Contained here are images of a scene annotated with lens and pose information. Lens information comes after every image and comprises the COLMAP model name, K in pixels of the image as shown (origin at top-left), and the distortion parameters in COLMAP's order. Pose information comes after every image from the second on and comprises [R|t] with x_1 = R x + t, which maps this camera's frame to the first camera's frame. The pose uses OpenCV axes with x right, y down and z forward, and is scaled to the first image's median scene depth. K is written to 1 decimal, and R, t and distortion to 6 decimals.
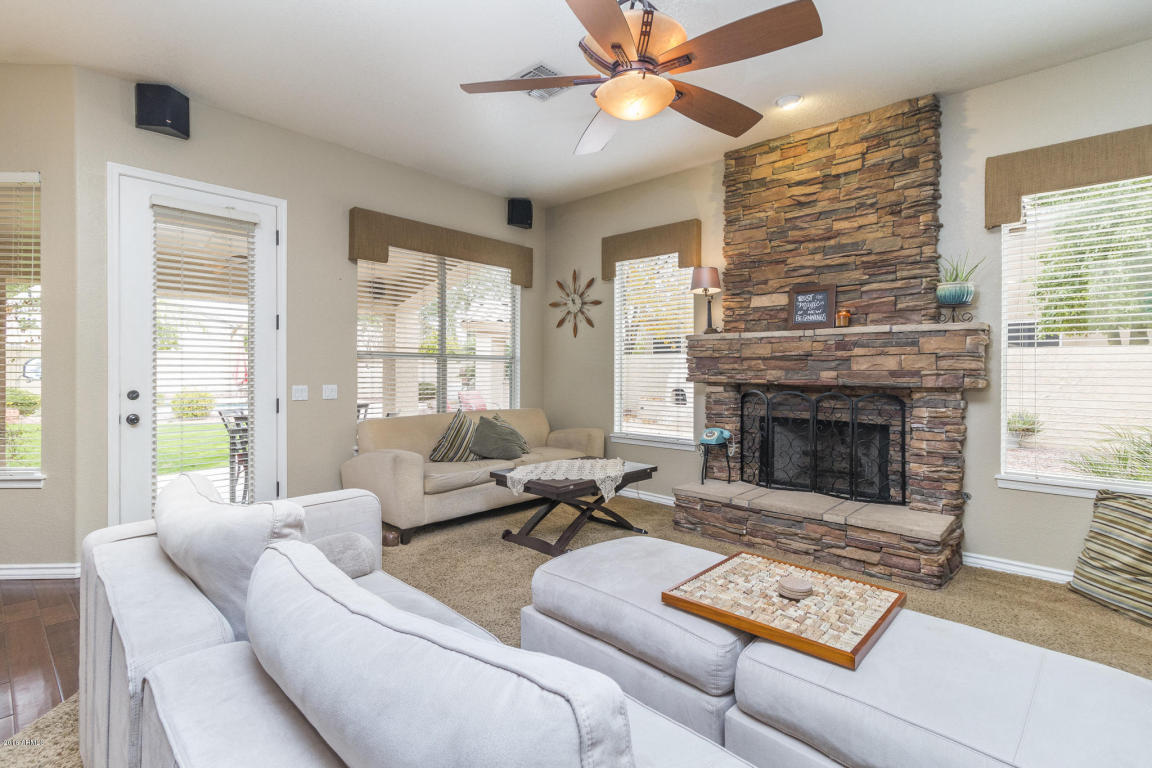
lens RADIAL K [[546.4, 0, 572.8], [0, 546.4, 373.2], [0, 0, 1]] dist [0.008027, -0.000246]
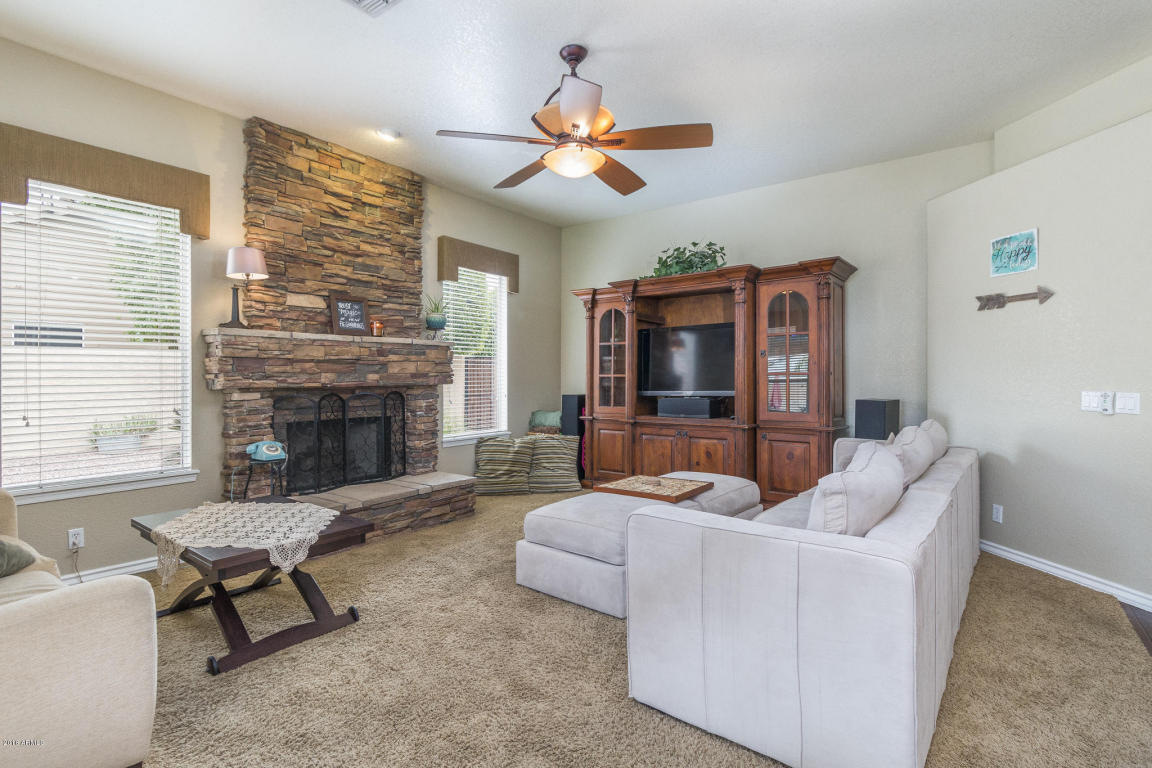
lens RADIAL K [[561.3, 0, 573.5], [0, 561.3, 381.5], [0, 0, 1]] dist [-0.001945, -0.002000]
pose [[-0.109783, -0.017136, 0.993808, -0.731943], [0.006560, 0.999817, 0.017964, -0.006090], [-0.993934, 0.008492, -0.109651, 0.692094]]
